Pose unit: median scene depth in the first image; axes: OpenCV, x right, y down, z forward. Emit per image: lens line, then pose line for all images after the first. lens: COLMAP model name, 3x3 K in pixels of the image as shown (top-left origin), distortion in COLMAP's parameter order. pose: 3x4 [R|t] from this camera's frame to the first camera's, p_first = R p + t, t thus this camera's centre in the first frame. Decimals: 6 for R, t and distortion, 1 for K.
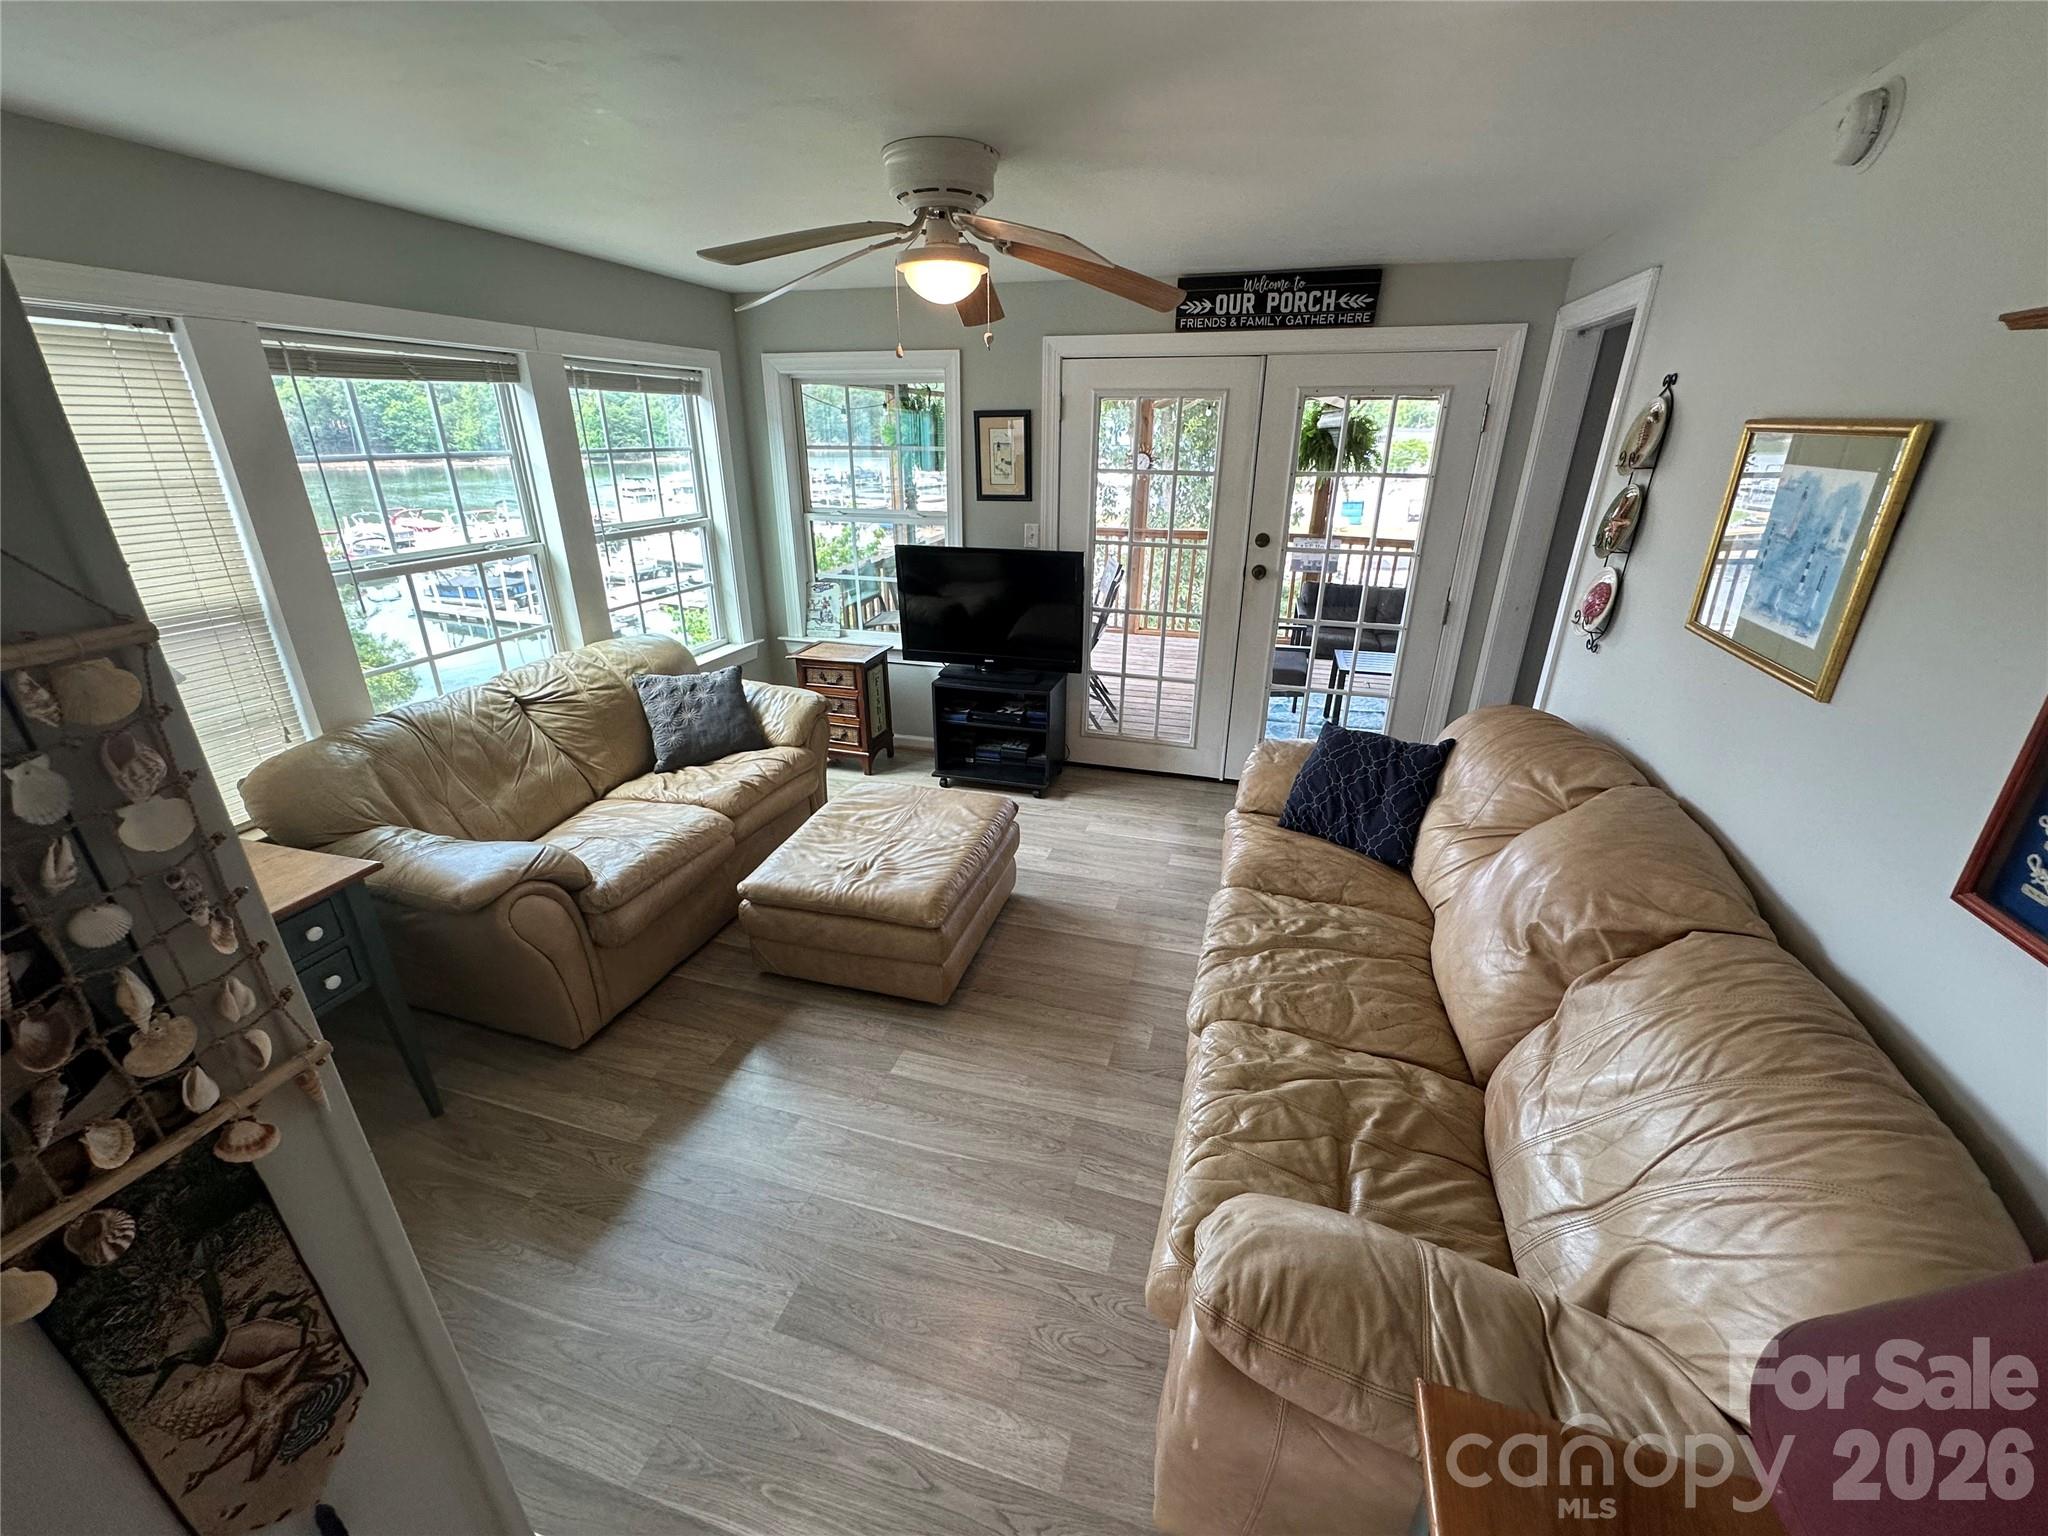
lens RADIAL K [[822.7, 0, 1024.0], [0, 822.7, 768.0], [0, 0, 1]] dist [-0.005760, 0.000758]
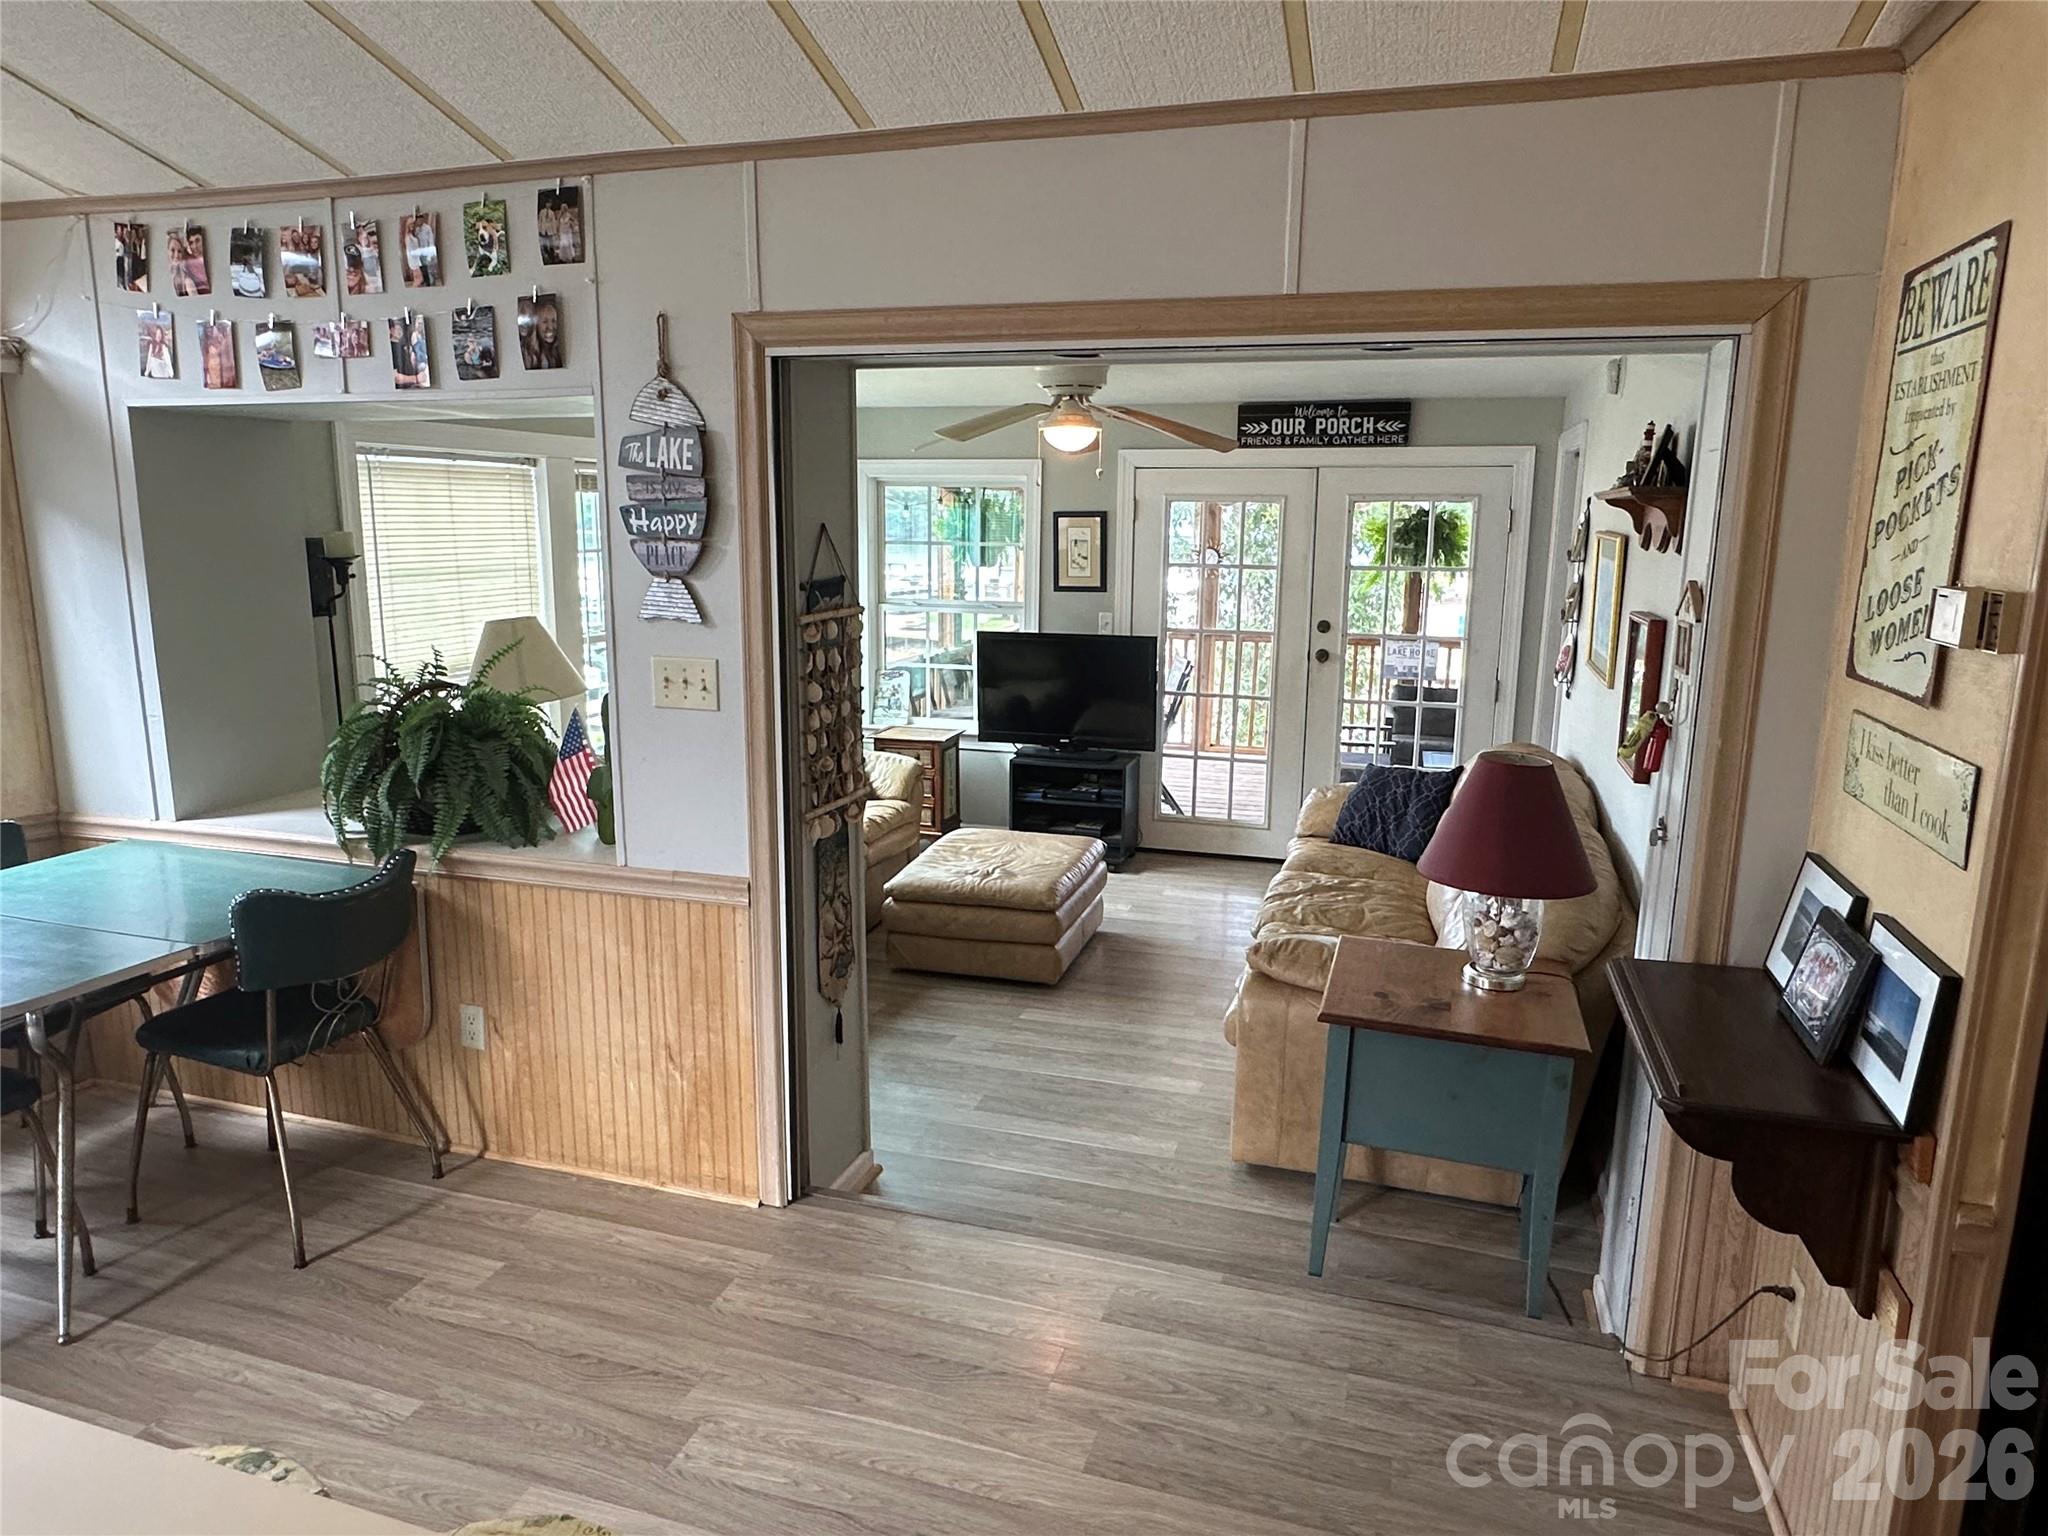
lens RADIAL K [[1274.4, 0, 1024.0], [0, 1274.4, 768.0], [0, 0, 1]] dist [-0.004513, -0.001116]
pose [[0.999952, 0.005354, -0.008255, -0.090954], [-0.006842, 0.981305, -0.192335, 0.237647], [0.007071, 0.192382, 0.981295, -0.628795]]
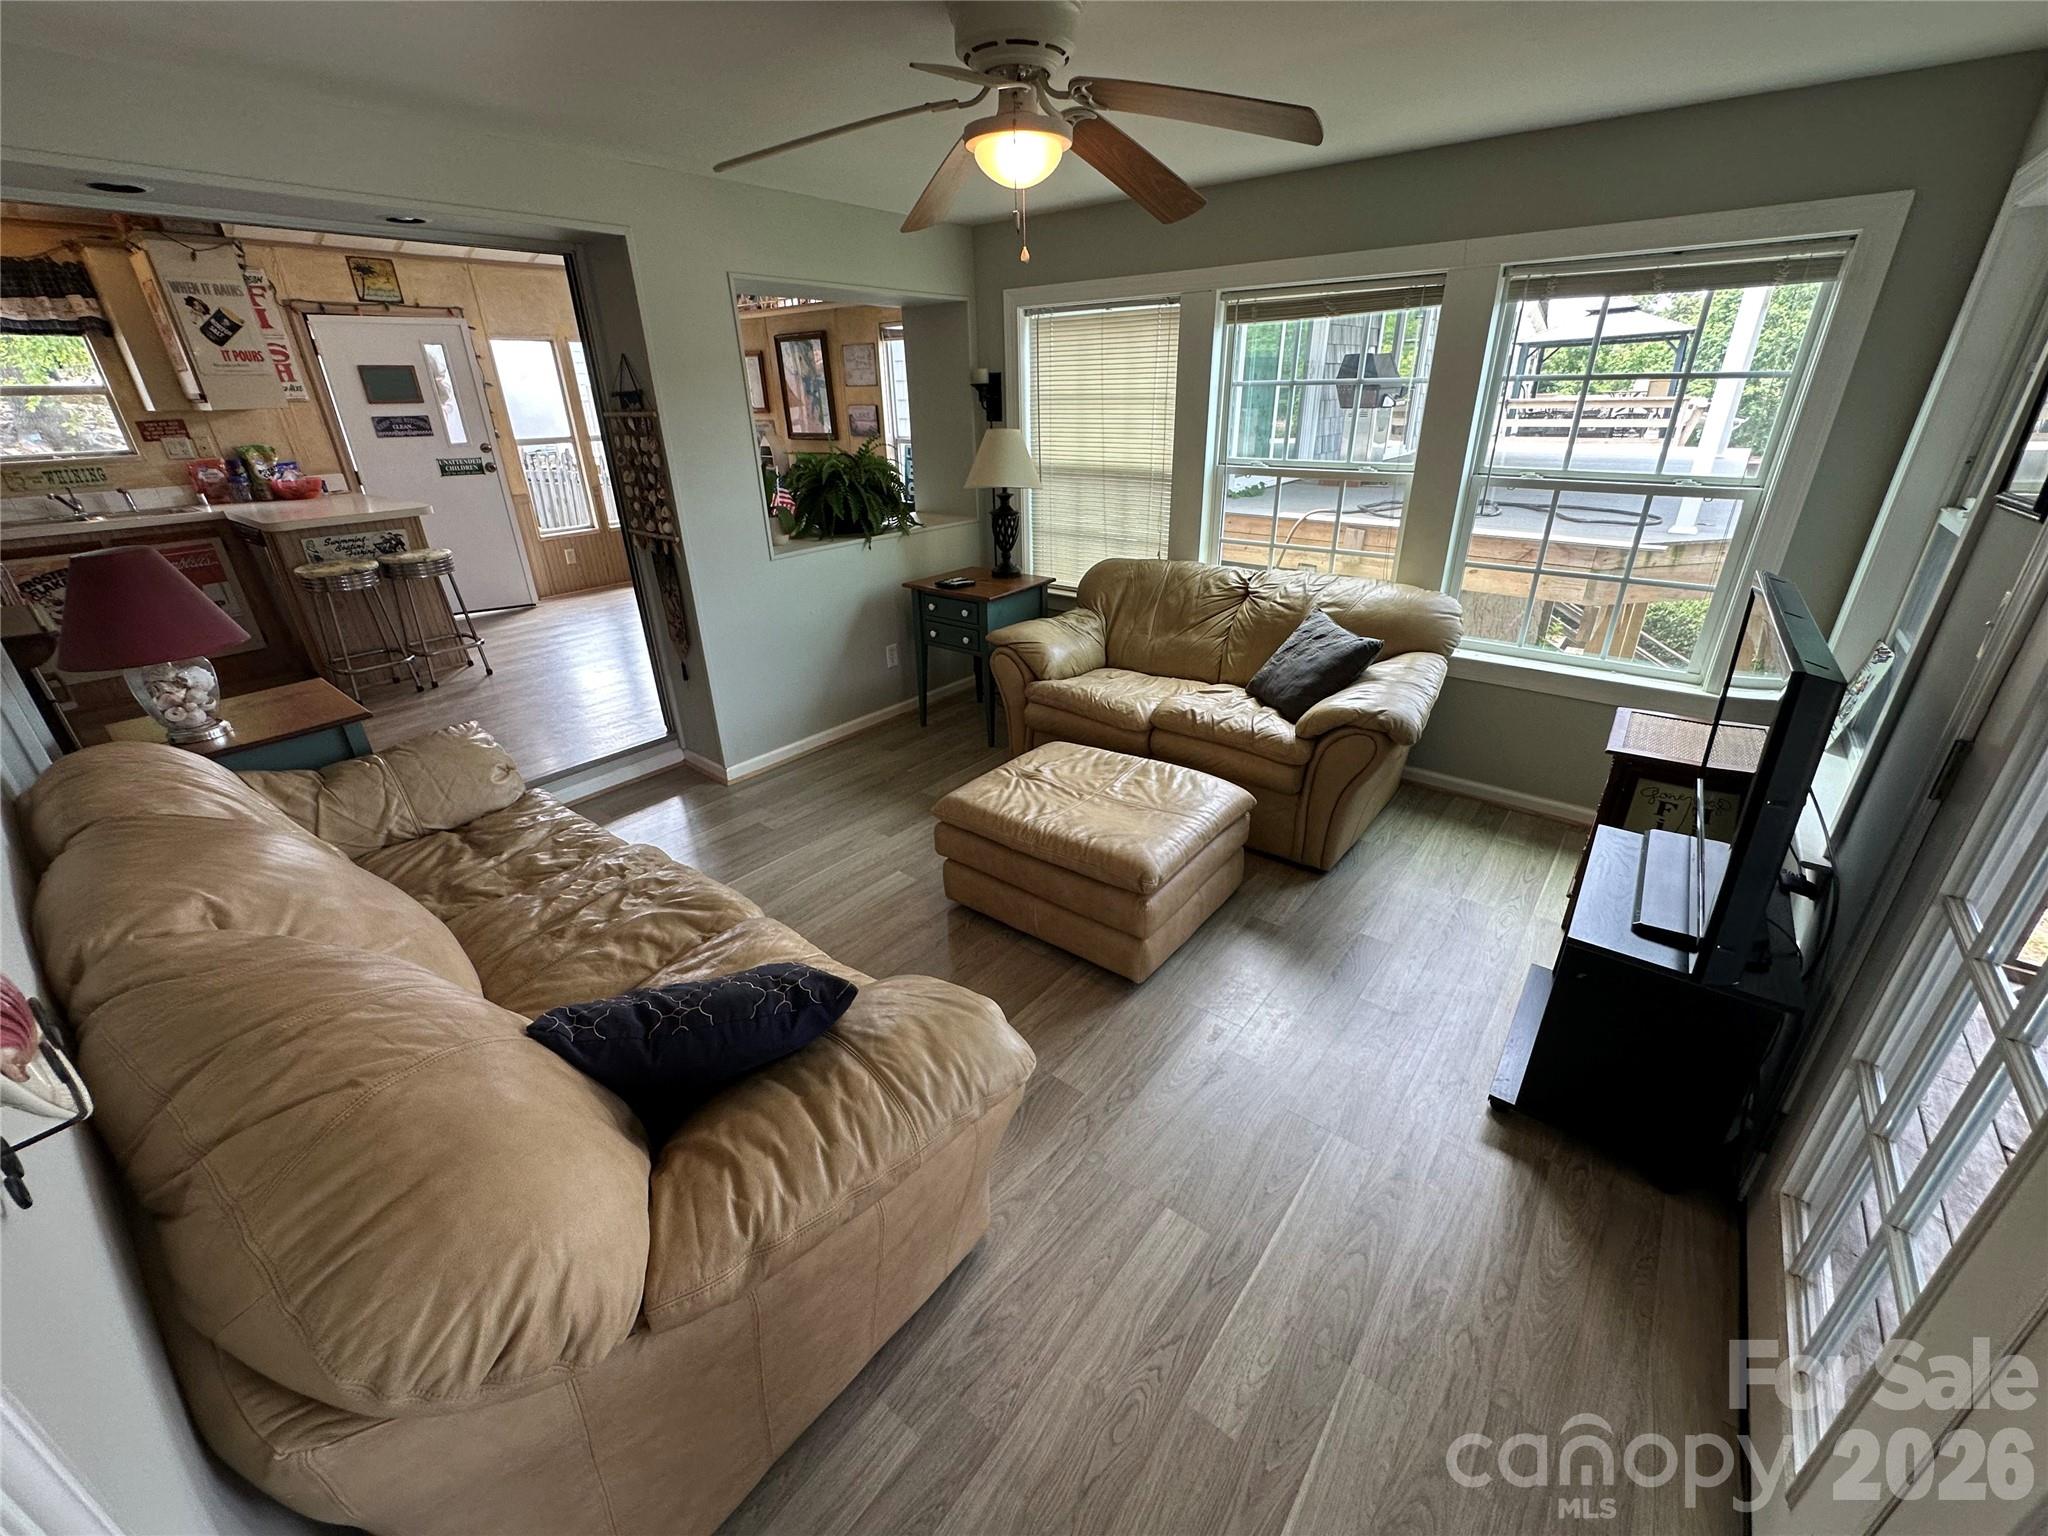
lens RADIAL K [[832.5, 0, 1024.7], [0, 832.5, 748.7], [0, 0, 1]] dist [0.010717, 0.000116]
pose [[-0.365038, 0.371935, -0.853470, 0.514799], [-0.340901, 0.799663, 0.494293, -0.315271], [0.866334, 0.471385, -0.165114, 0.835535]]
